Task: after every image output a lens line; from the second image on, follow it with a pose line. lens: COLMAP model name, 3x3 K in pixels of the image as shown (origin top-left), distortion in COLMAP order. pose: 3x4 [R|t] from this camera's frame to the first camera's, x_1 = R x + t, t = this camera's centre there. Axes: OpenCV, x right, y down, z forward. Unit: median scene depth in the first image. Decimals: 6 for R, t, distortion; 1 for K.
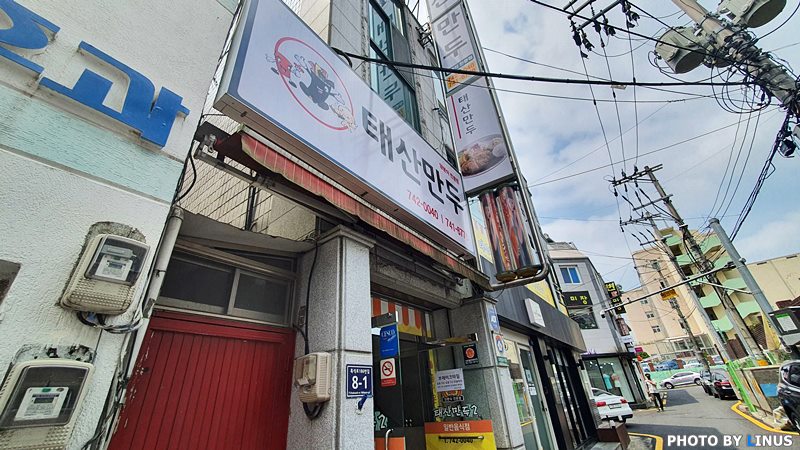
lens RADIAL K [[316.2, 0, 399.5], [0, 316.2, 226.2], [0, 0, 1]] dist [-0.000154, -0.000002]
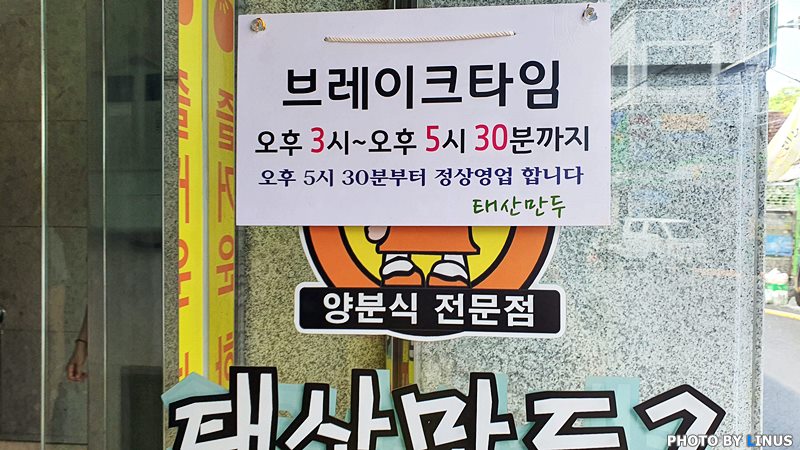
lens RADIAL K [[628.1, 0, 400.1], [0, 628.1, 225.5], [0, 0, 1]] dist [-0.008813, 0.017028]
pose [[0.853202, 0.064811, 0.517538, 0.066450], [-0.300142, 0.872508, 0.385544, 0.444127], [-0.426569, -0.484282, 0.763879, 0.850413]]
